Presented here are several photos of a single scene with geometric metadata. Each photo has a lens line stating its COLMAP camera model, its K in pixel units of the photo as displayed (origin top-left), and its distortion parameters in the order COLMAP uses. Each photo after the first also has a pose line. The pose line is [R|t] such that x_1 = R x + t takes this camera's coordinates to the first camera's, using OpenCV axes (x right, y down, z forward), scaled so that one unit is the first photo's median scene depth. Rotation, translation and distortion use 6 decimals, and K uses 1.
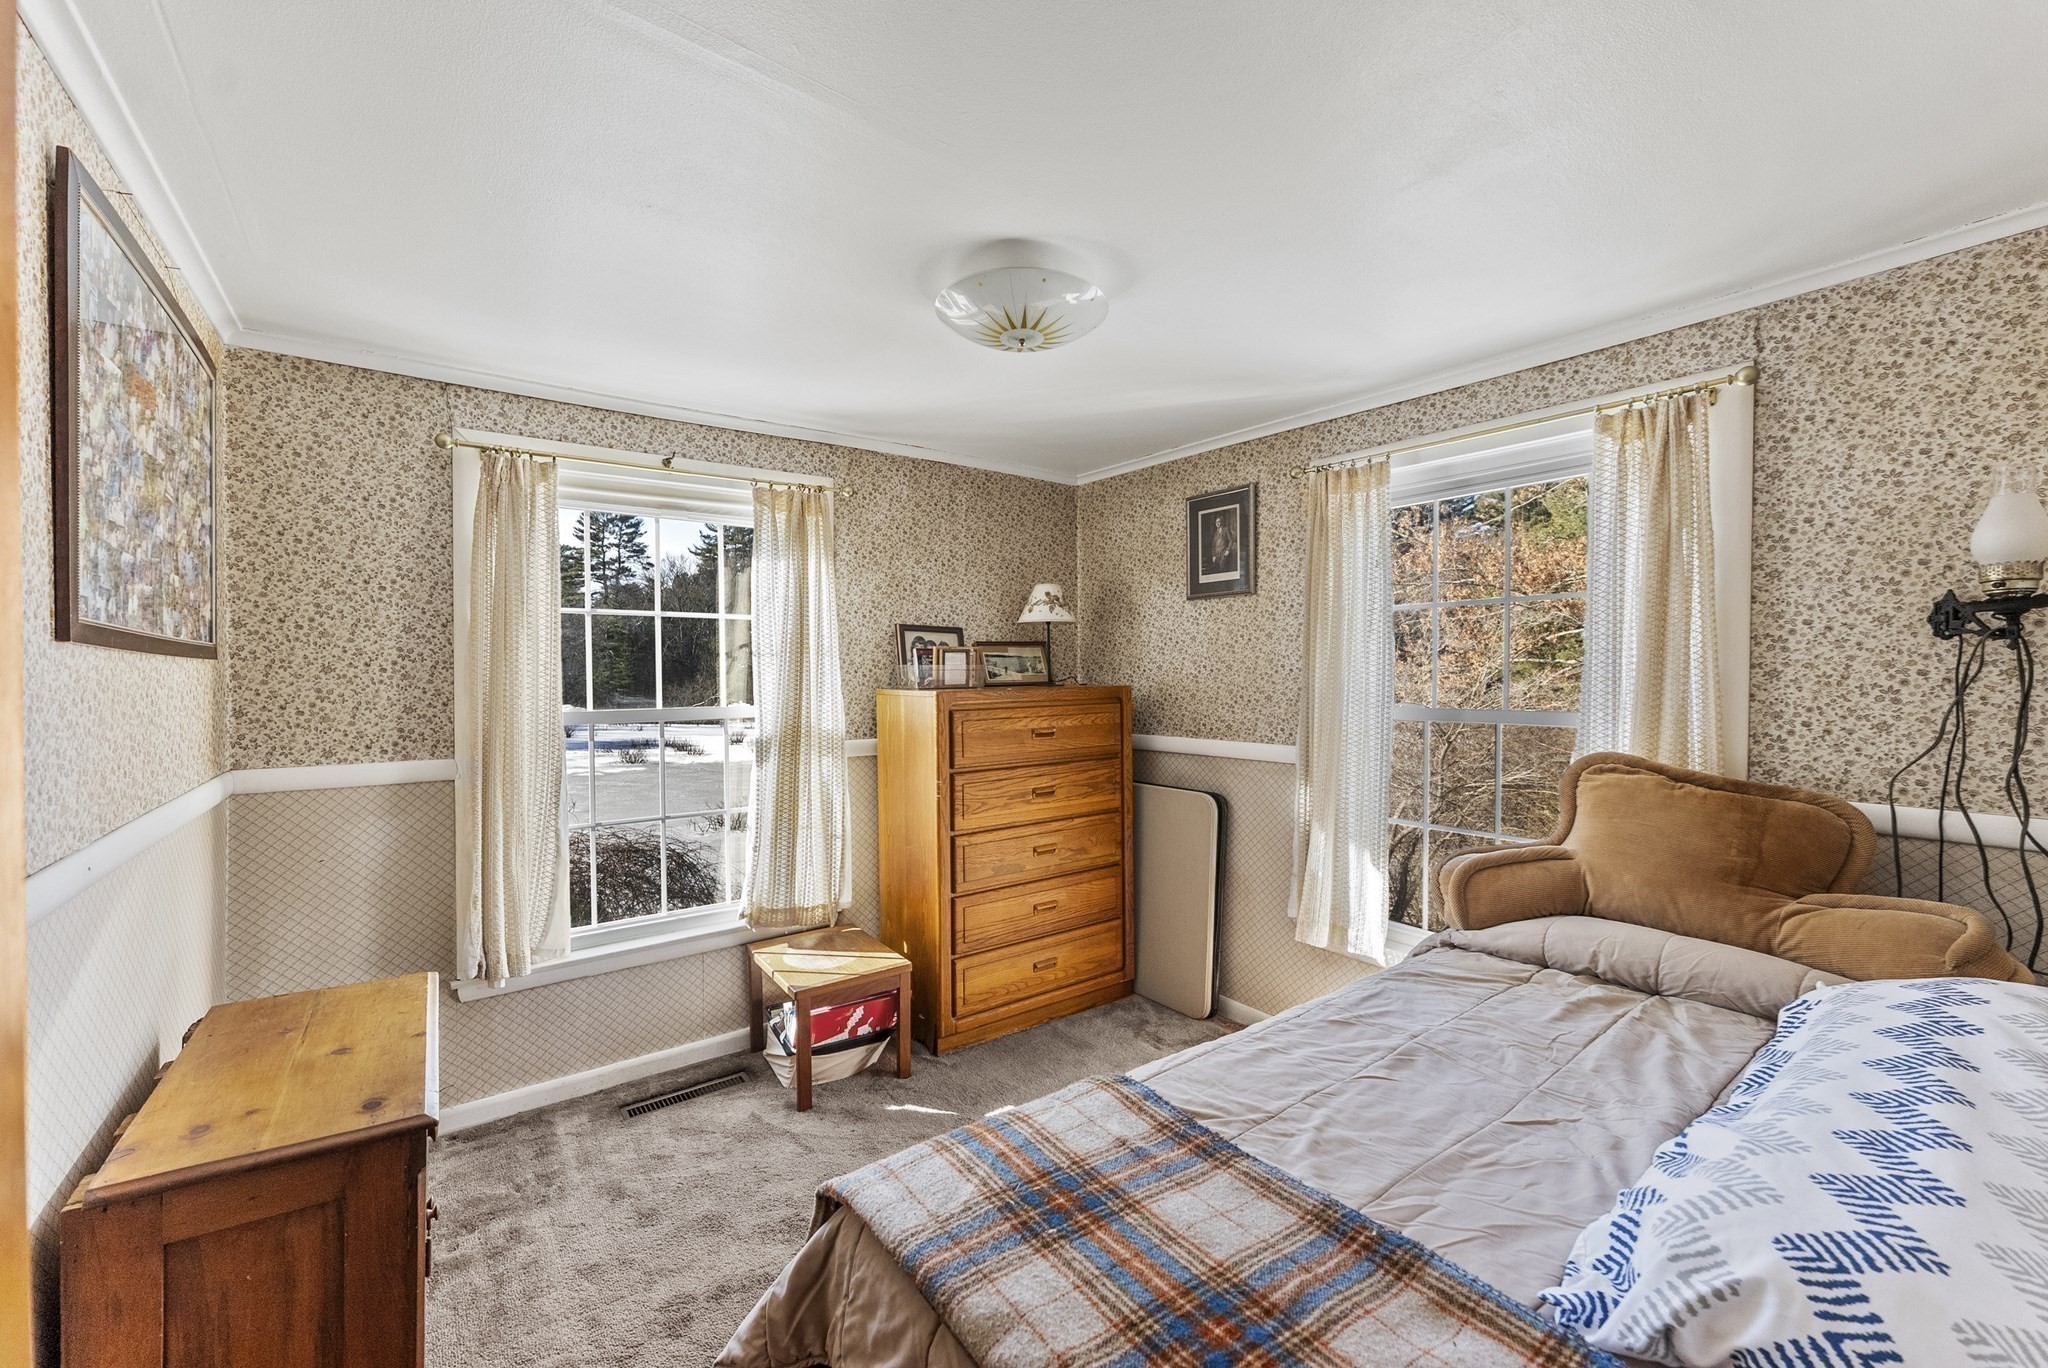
lens RADIAL K [[828.6, 0, 1023.7], [0, 828.6, 655.0], [0, 0, 1]] dist [0.000244, -0.000142]
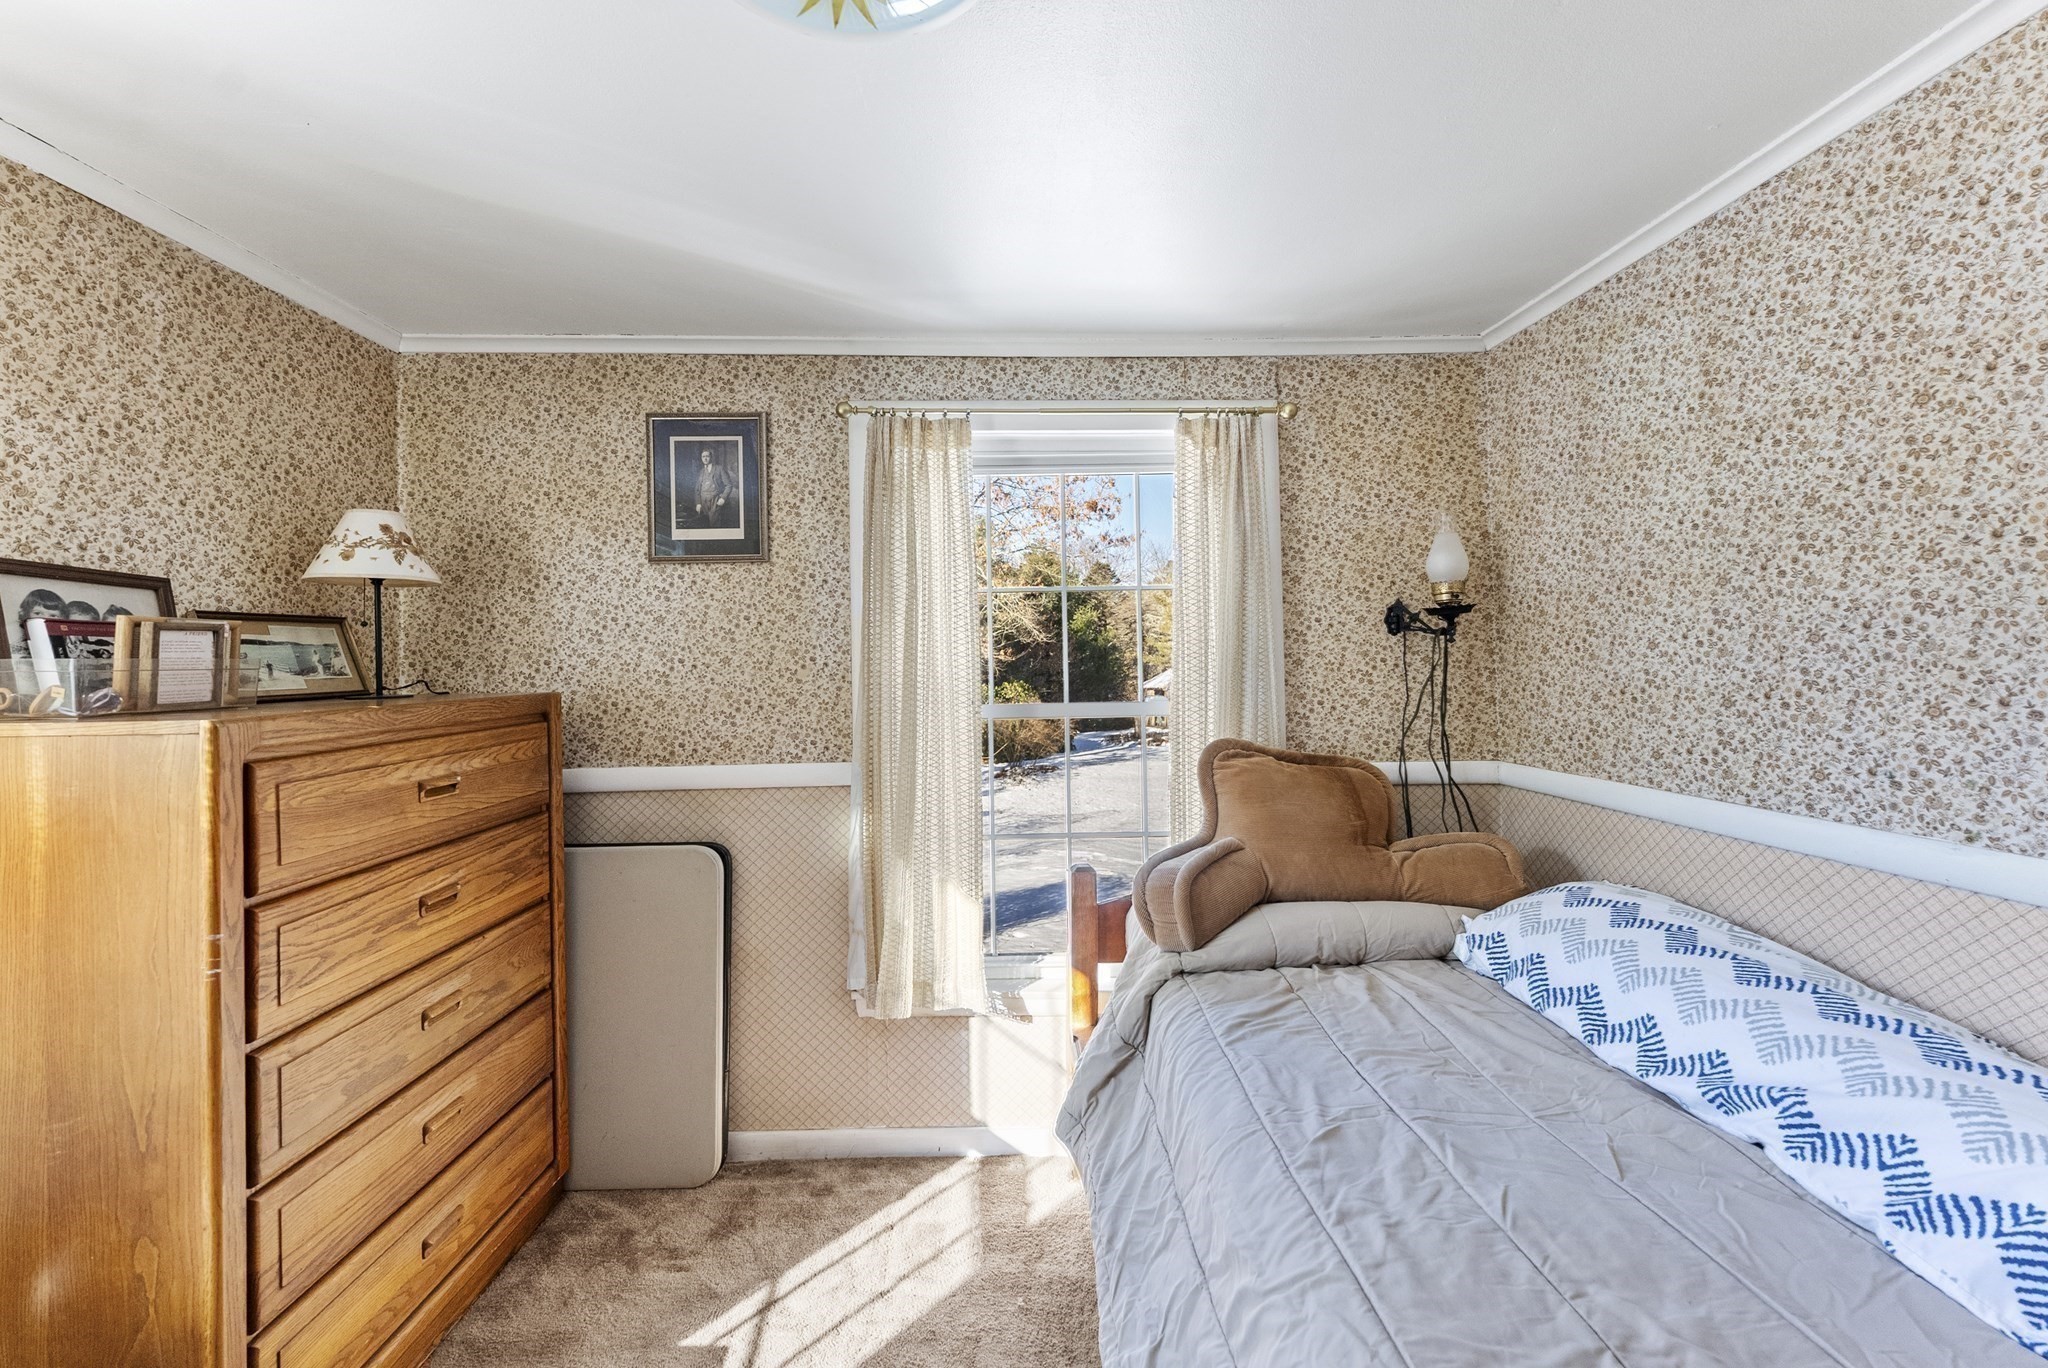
lens RADIAL K [[832.6, 0, 1024.4], [0, 832.6, 638.2], [0, 0, 1]] dist [-0.000089, -0.000316]
pose [[0.581890, 0.018733, 0.813052, -0.190401], [-0.003704, 0.999785, -0.020384, 0.008715], [-0.813259, 0.008850, 0.581834, 0.383639]]
